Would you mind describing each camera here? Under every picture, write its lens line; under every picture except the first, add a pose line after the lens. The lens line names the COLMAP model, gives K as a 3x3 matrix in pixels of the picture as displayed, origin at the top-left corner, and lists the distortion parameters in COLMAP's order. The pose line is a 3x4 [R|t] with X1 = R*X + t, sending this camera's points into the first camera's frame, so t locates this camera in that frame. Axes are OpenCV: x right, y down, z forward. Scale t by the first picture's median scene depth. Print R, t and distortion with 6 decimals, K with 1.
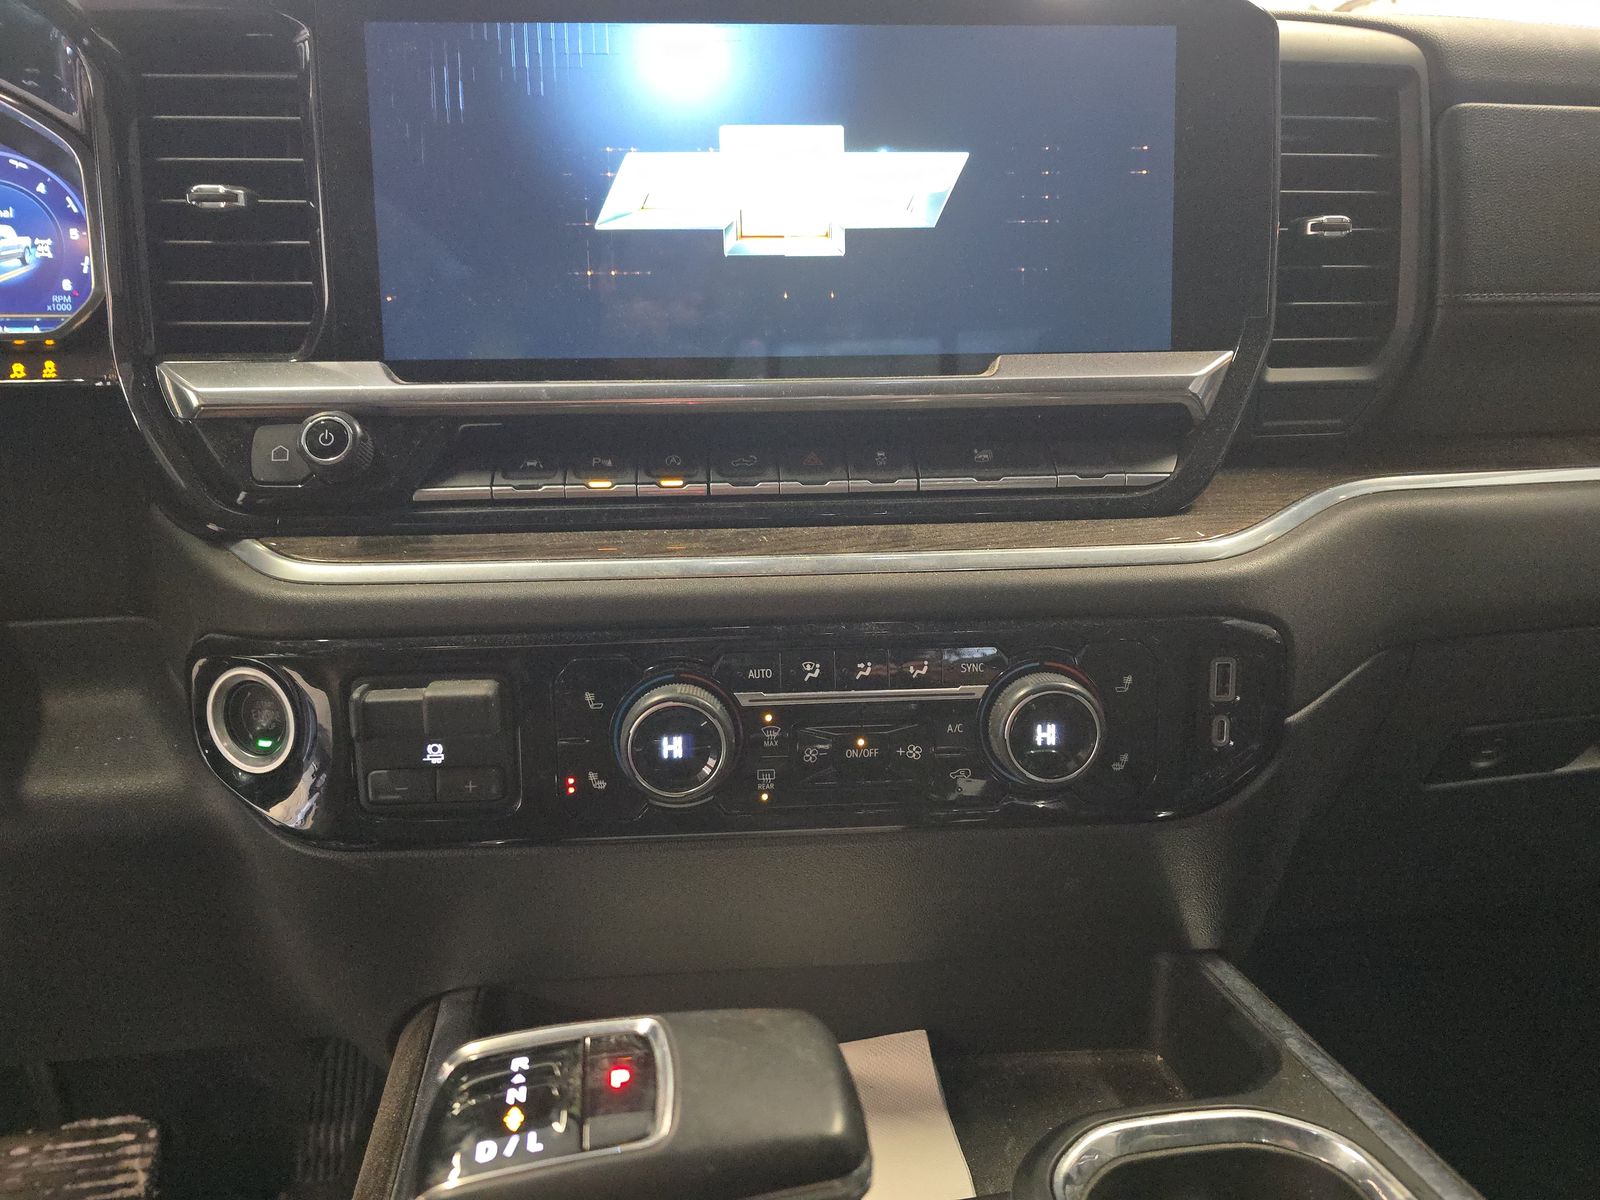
lens RADIAL K [[1058.5, 0, 800.0], [0, 1058.5, 600.0], [0, 0, 1]] dist [0.046539, -0.052074]
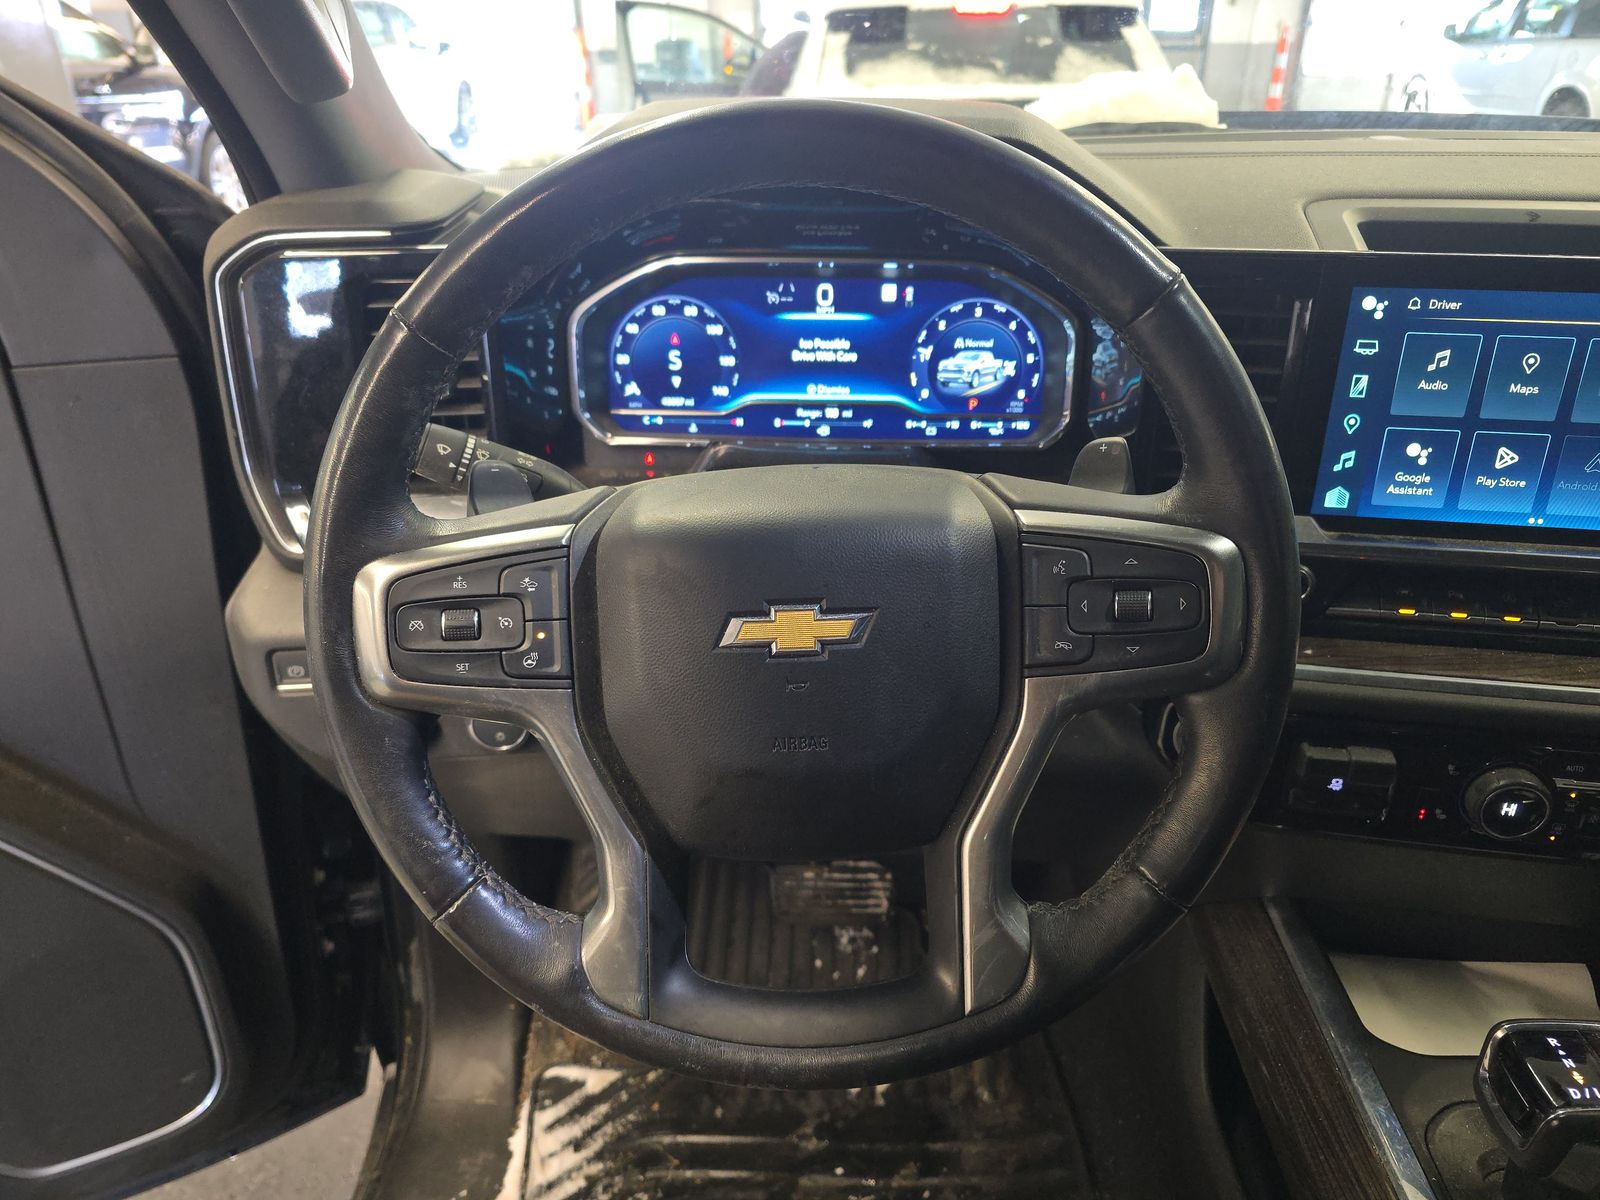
lens RADIAL K [[1058.5, 0, 800.0], [0, 1058.5, 600.0], [0, 0, 1]] dist [0.046539, -0.052074]
pose [[0.969923, 0.117479, -0.213186, -0.640644], [-0.055935, 0.959956, 0.274511, -0.408044], [0.236898, -0.254330, 0.937654, -0.497697]]
